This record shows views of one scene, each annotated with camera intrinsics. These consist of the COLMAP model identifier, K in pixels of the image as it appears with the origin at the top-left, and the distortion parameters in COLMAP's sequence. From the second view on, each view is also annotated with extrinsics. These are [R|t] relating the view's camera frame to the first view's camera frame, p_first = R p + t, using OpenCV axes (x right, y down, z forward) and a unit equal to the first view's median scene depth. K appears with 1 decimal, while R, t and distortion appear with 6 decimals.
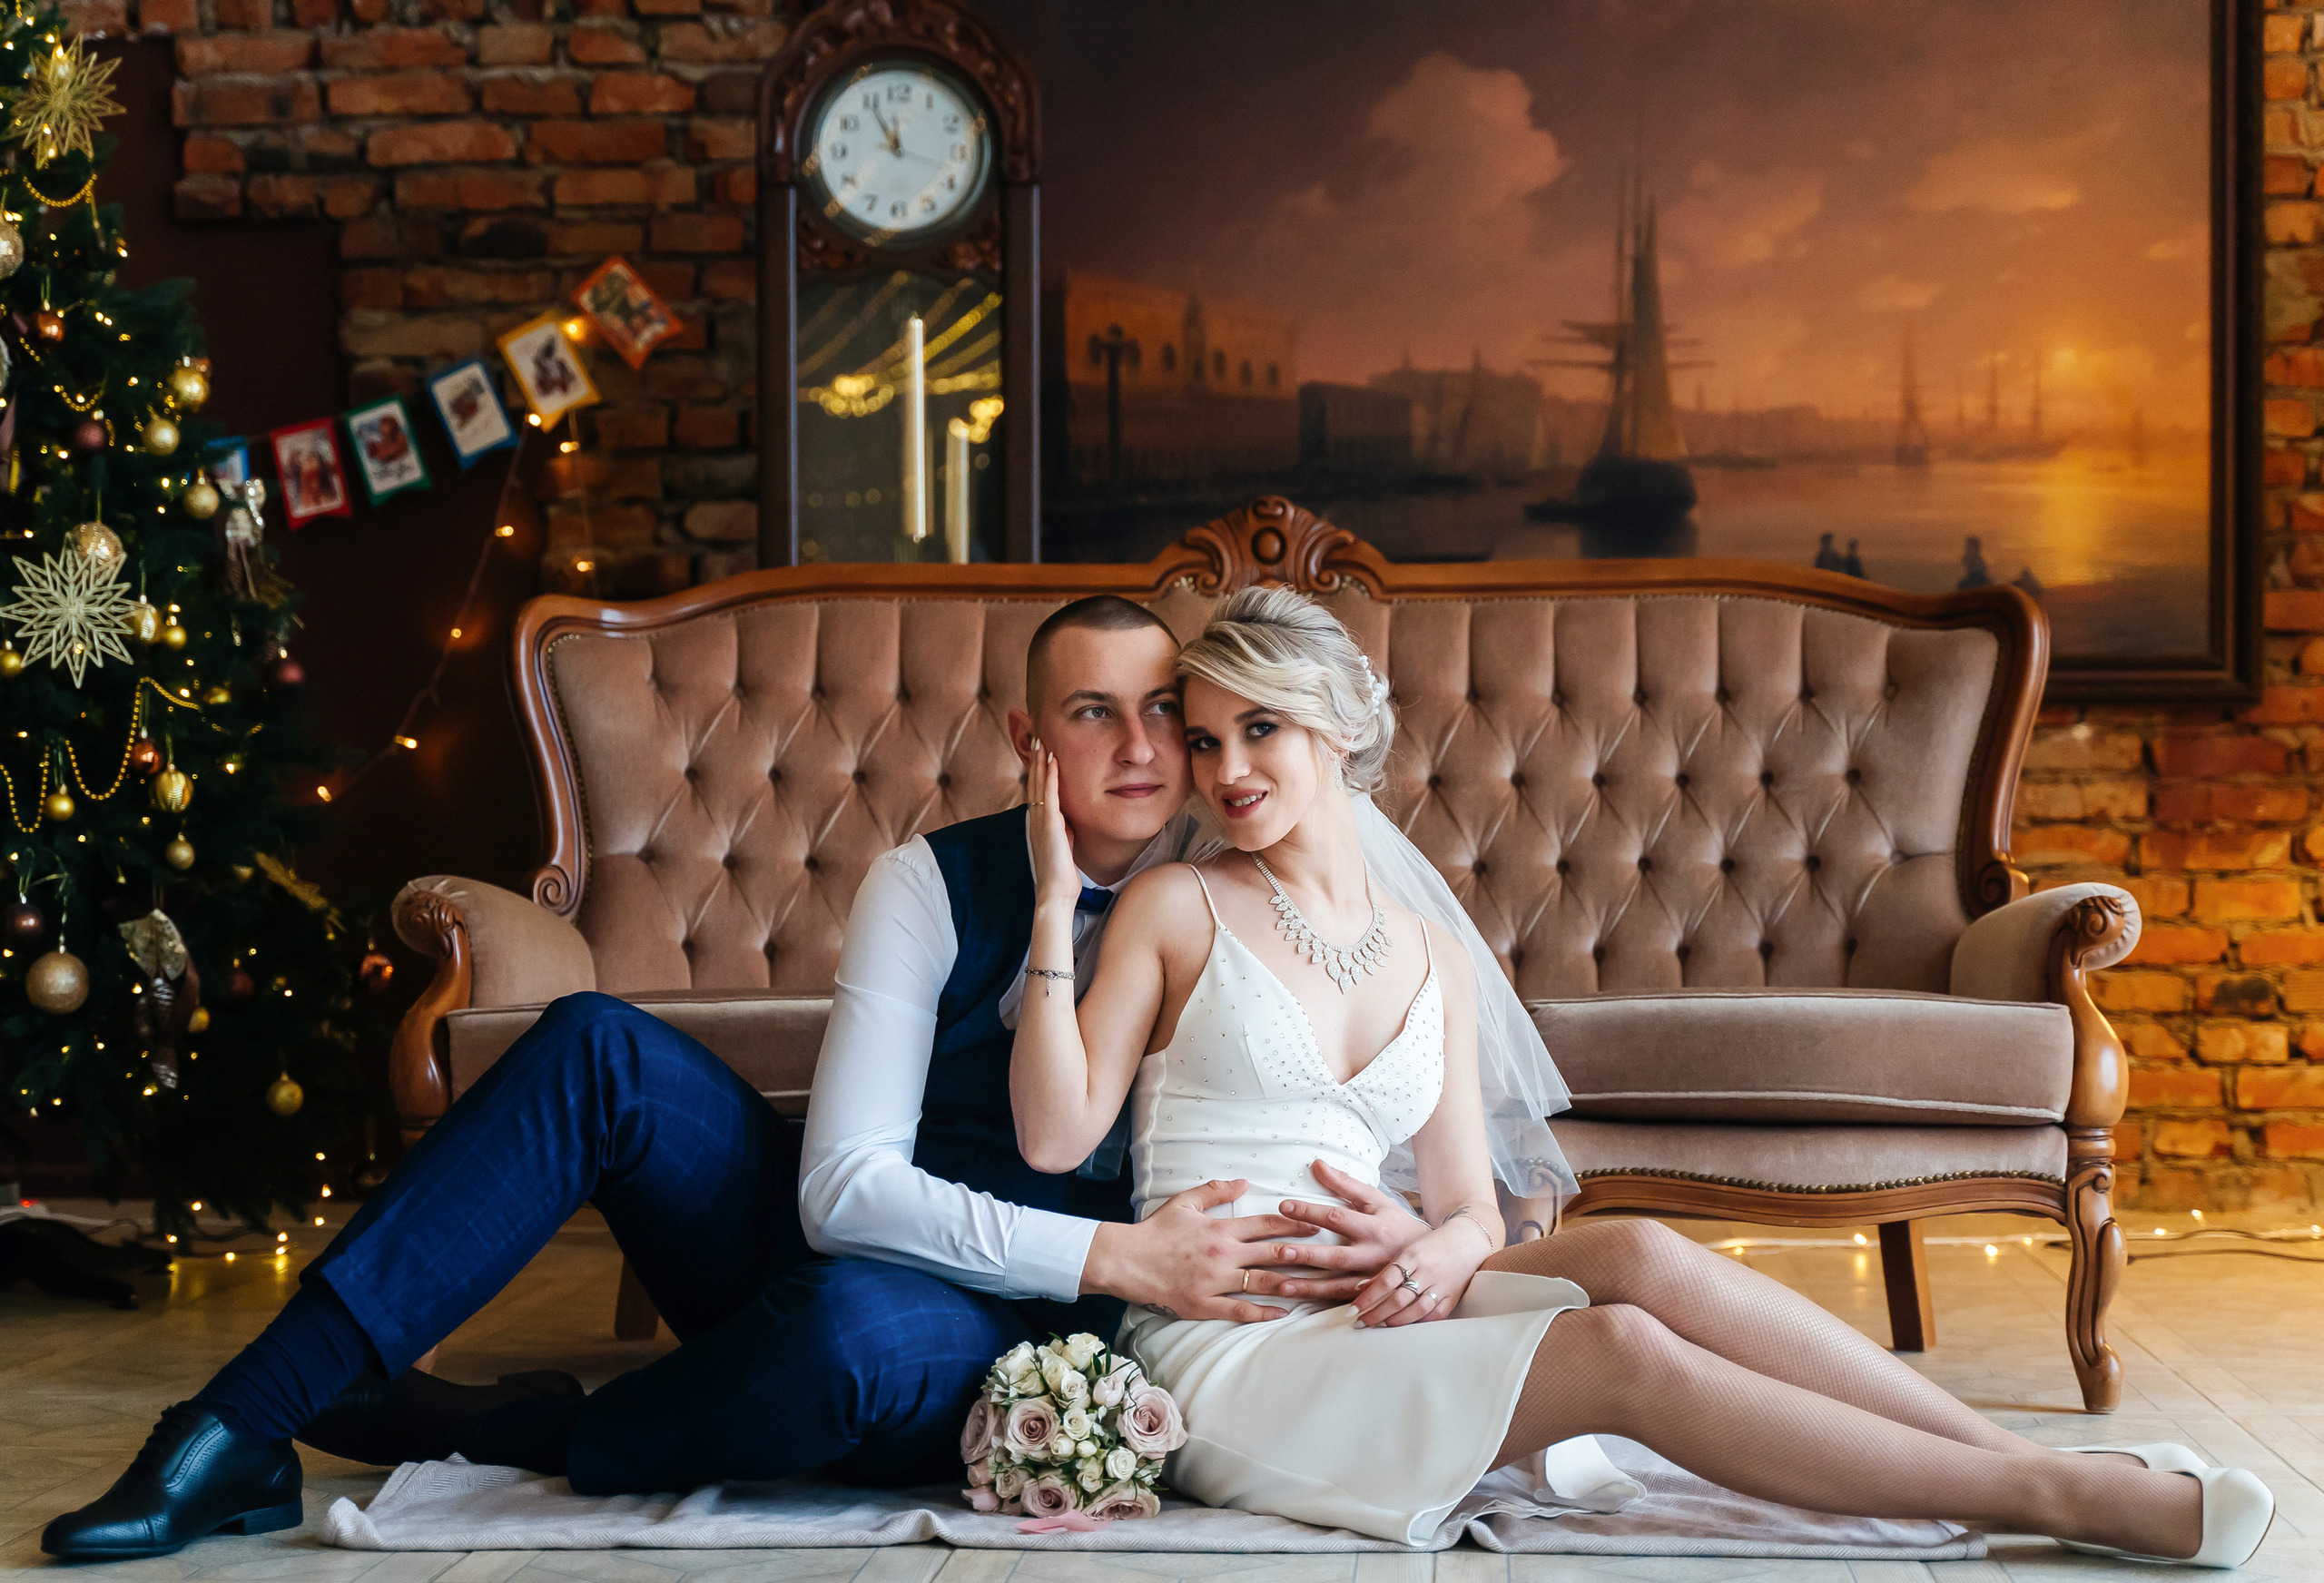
lens RADIAL K [[4400.0, 0, 1164.2], [0, 4400.0, 859.7], [0, 0, 1]] dist [-0.009563, 0.000000]
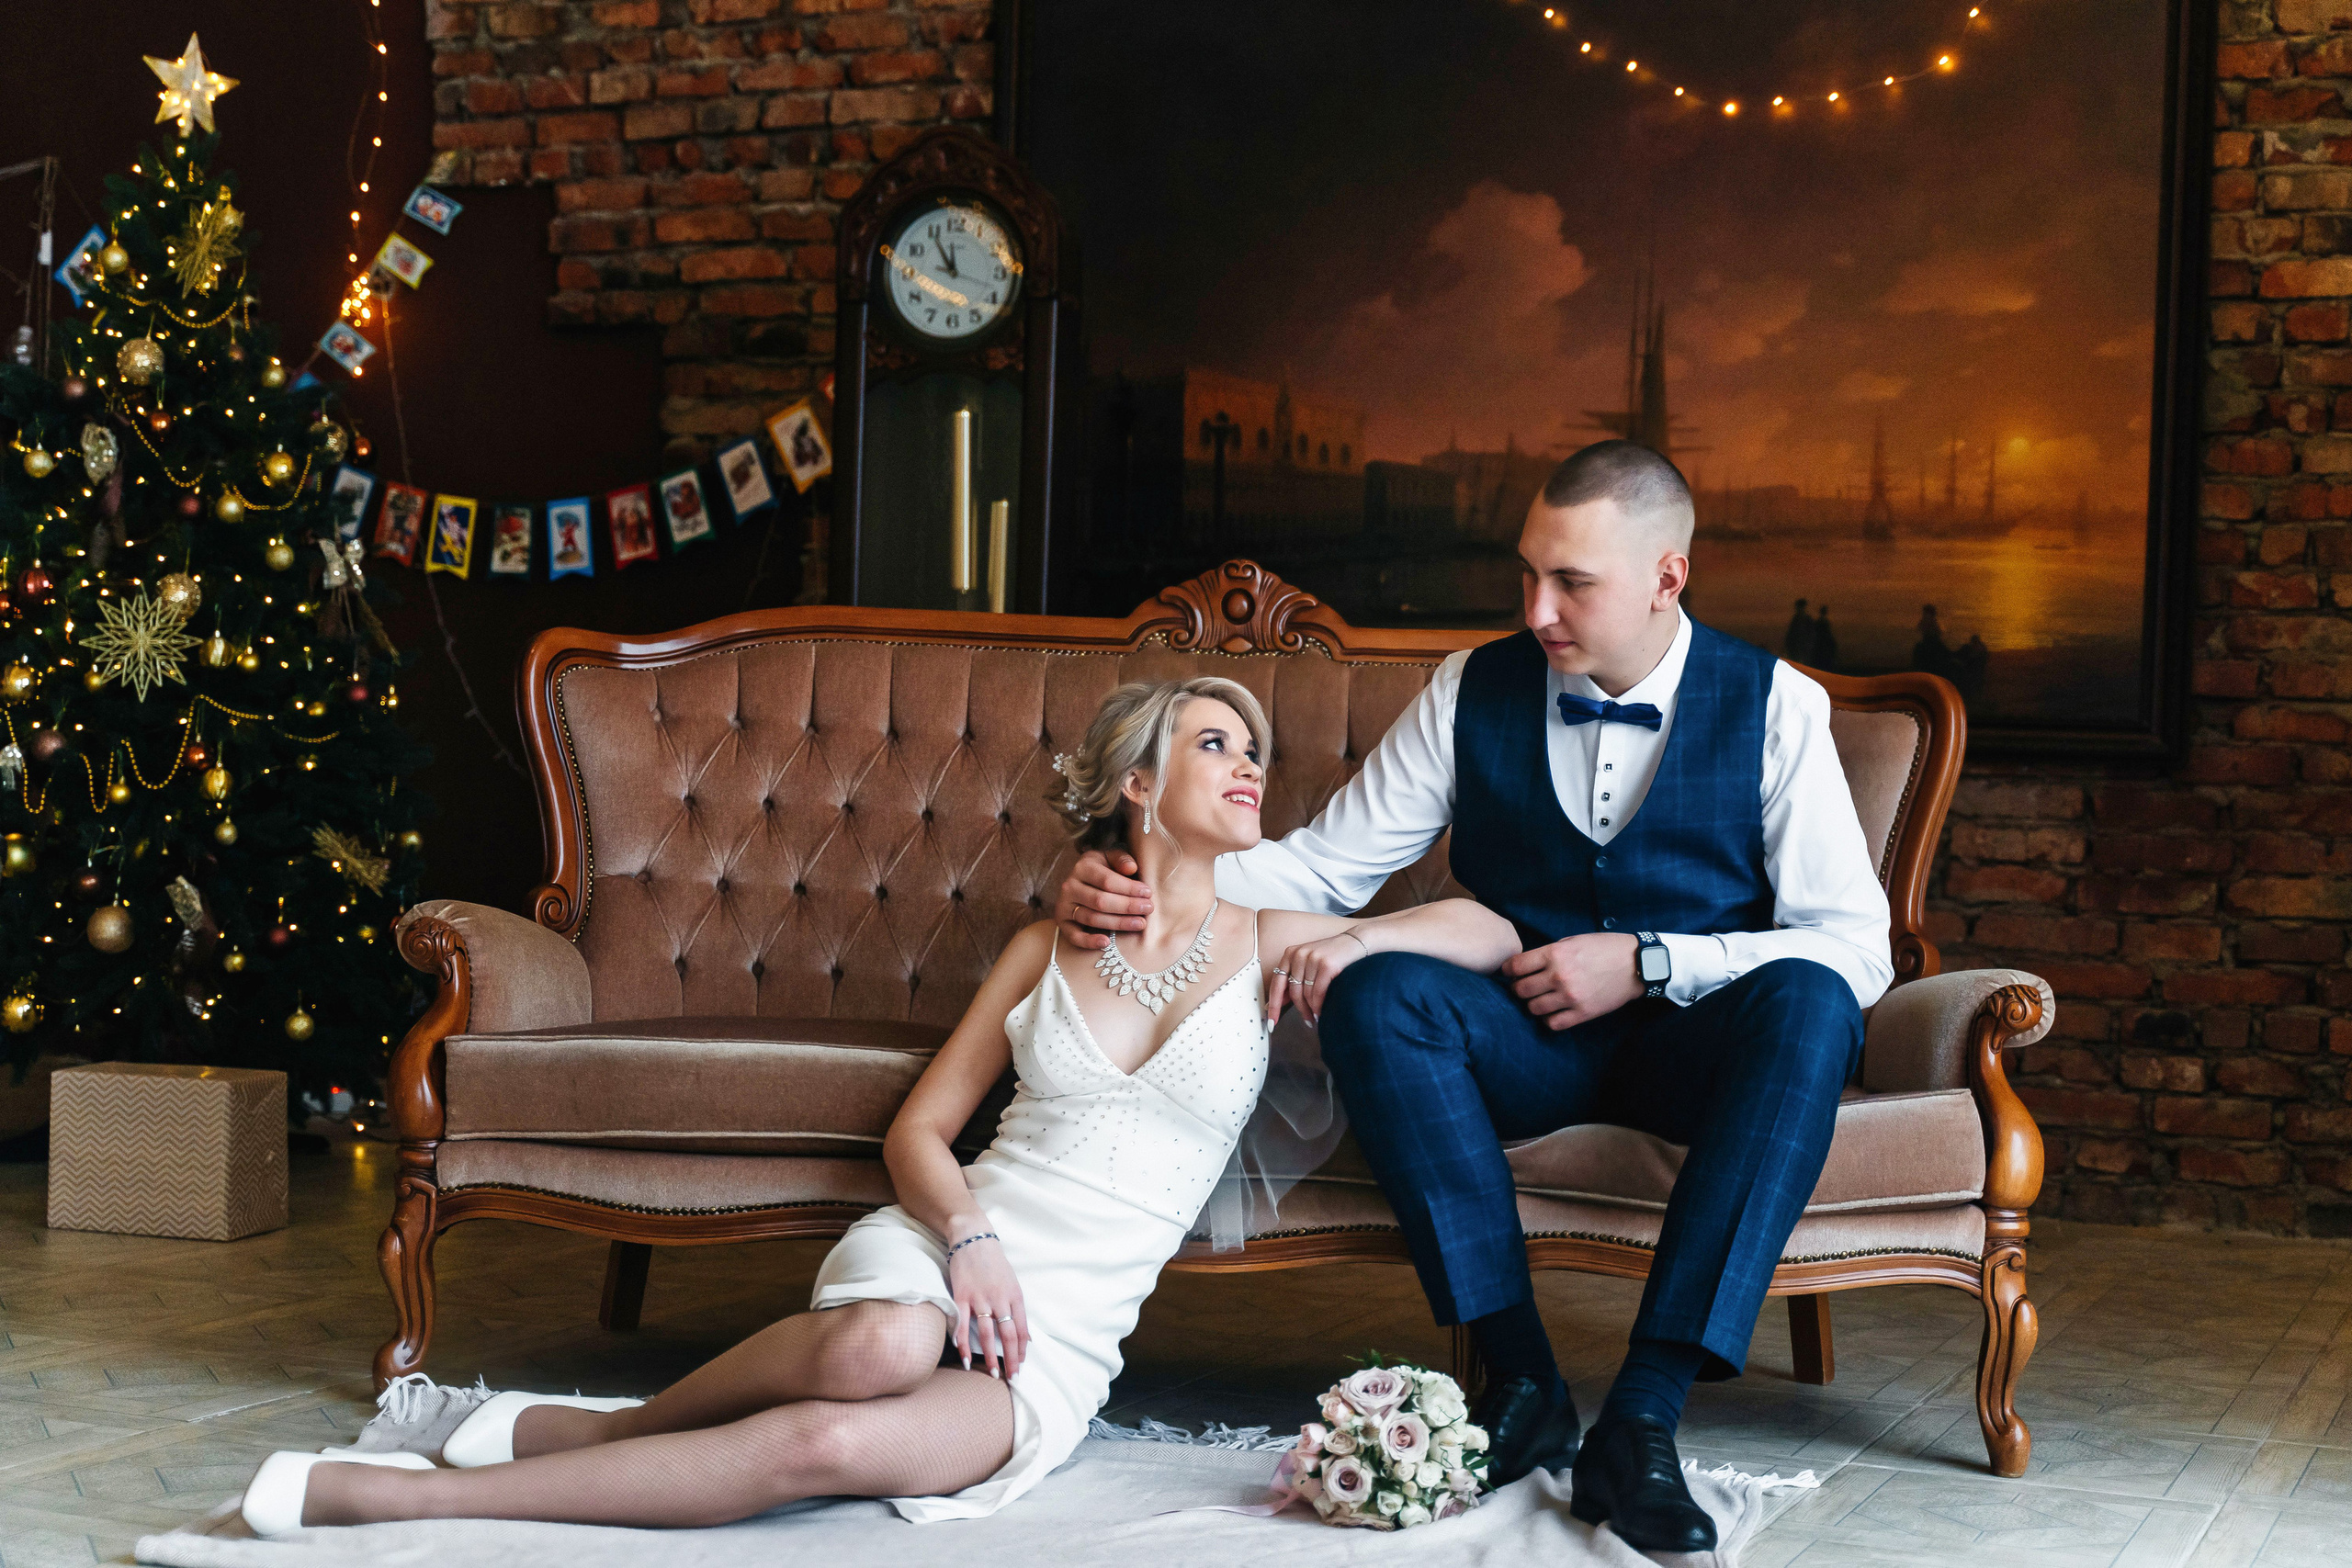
lens RADIAL K [[3593.8, 0, 1186.4], [0, 3593.8, 785.5], [0, 0, 1]] dist [-0.012470, 0.000000]
pose [[0.946379, 0.036718, -0.320965, 0.299562], [-0.038141, 0.999271, 0.001857, -0.022050], [0.320799, 0.010484, 0.947089, 0.076399]]
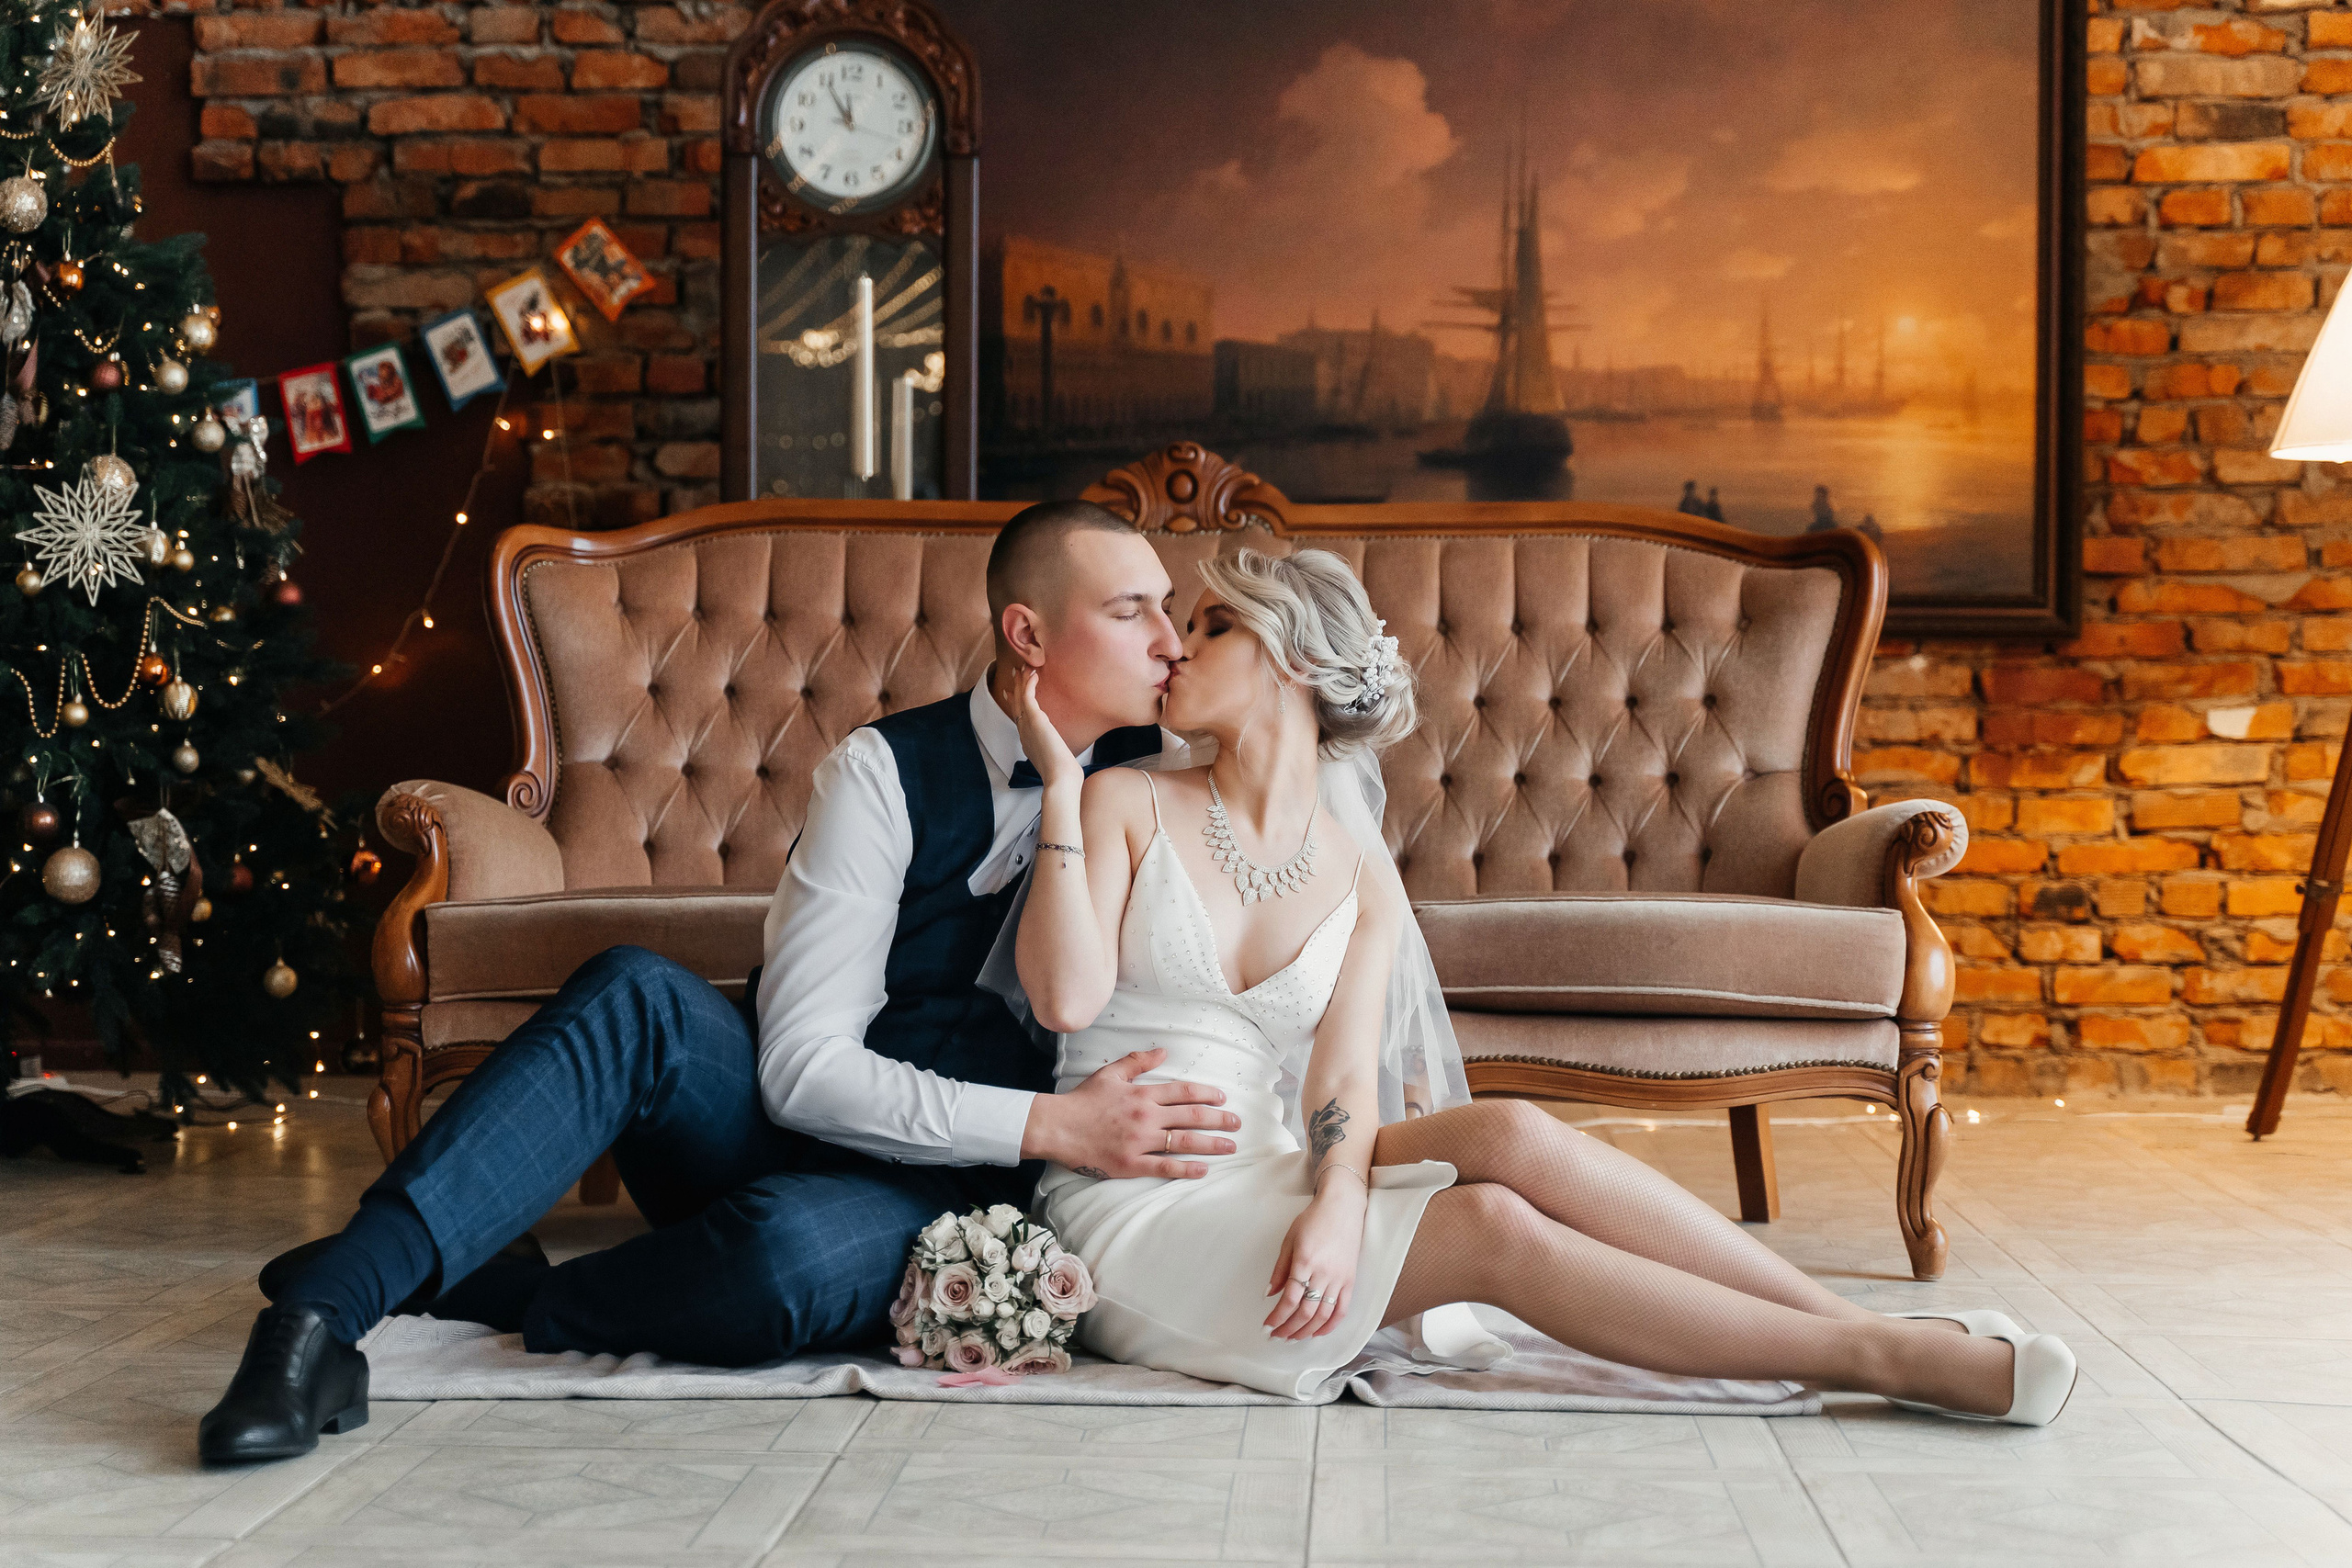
lens RADIAL K [[3950.6, 0, 1186.9], [0, 3950.6, 771.1], [0, 0, 1]] dist [-0.010852, 0.000000]
pose [[0.999729, 0.008420, 0.021695, 0.003168], [-0.008420, 0.999965, -0.000119, -0.000092], [-0.021695, -0.000064, 0.999765, 0.009677]]
